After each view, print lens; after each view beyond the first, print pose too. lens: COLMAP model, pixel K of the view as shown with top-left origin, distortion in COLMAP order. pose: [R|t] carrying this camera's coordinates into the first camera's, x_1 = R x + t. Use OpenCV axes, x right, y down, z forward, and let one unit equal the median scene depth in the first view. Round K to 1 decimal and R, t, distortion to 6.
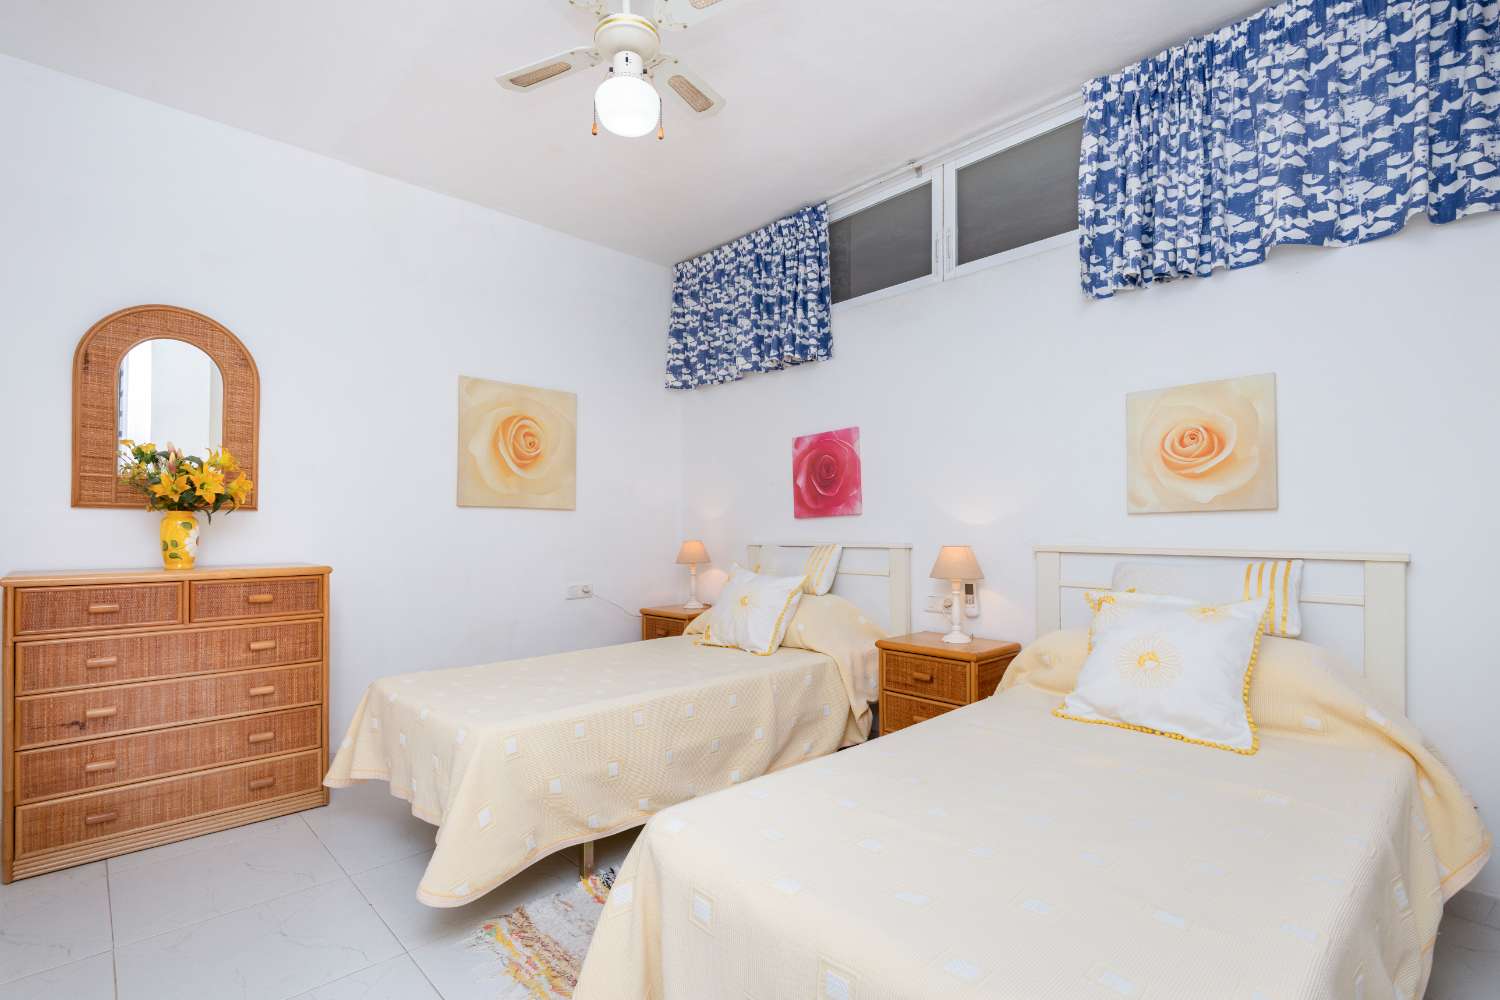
lens RADIAL K [[686.4, 0, 751.9], [0, 686.4, 524.2], [0, 0, 1]] dist [0.002428, -0.000129]
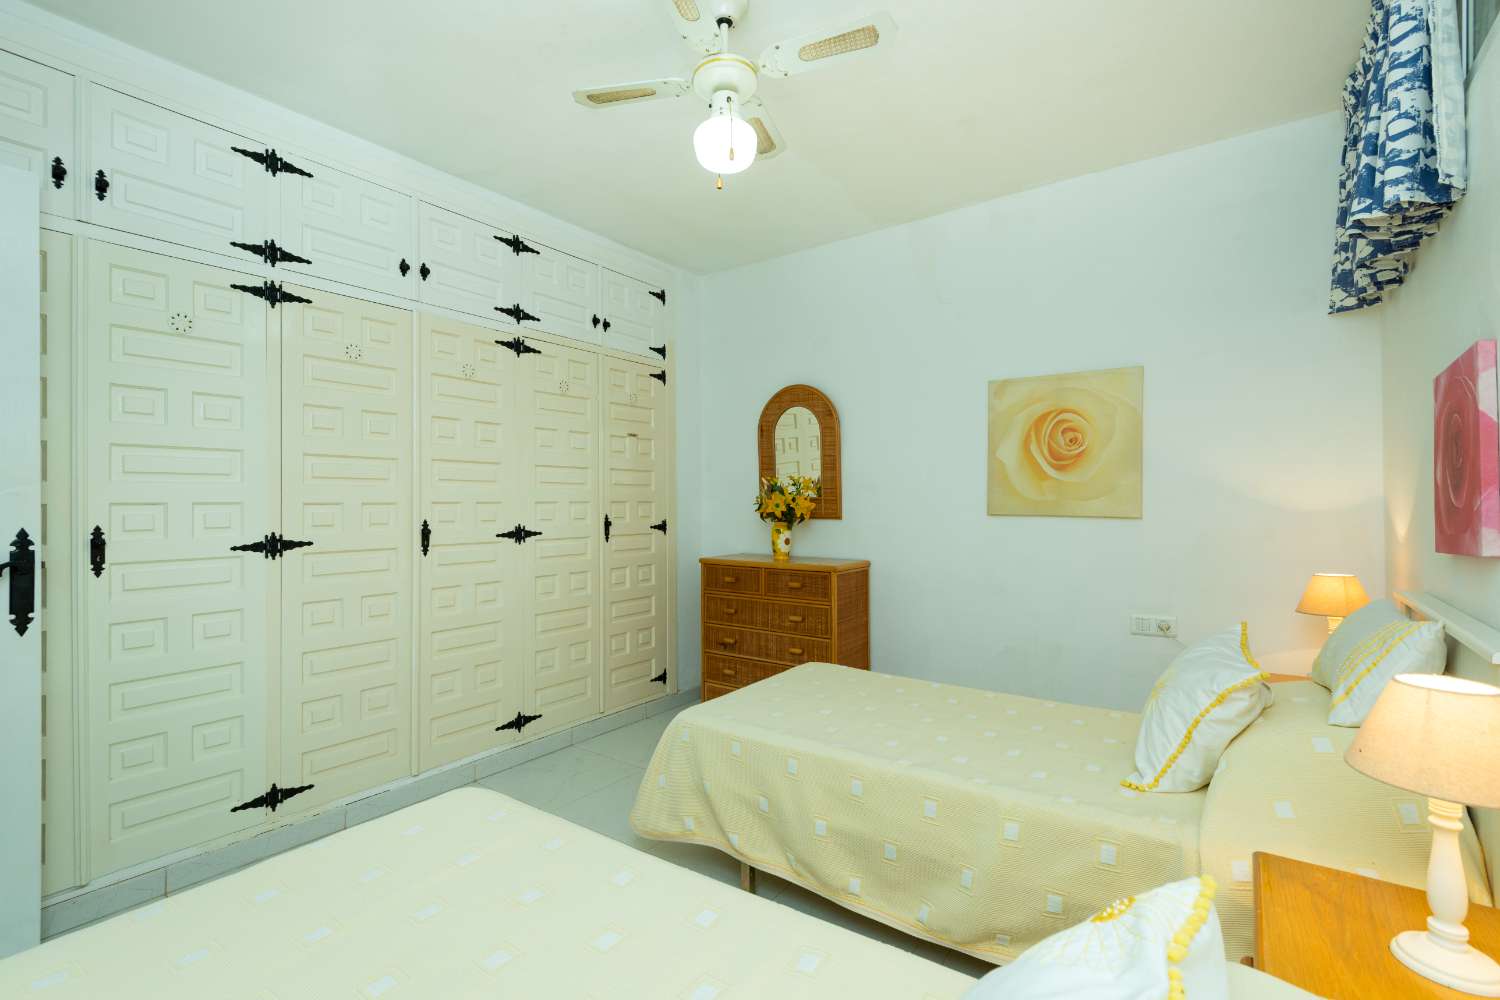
lens RADIAL K [[689.0, 0, 743.5], [0, 689.0, 505.2], [0, 0, 1]] dist [0.020988, -0.000444]
pose [[0.171423, -0.000430, -0.985197, 0.483061], [0.003885, 0.999992, 0.000239, -0.040991], [0.985190, -0.003868, 0.171423, 0.481136]]
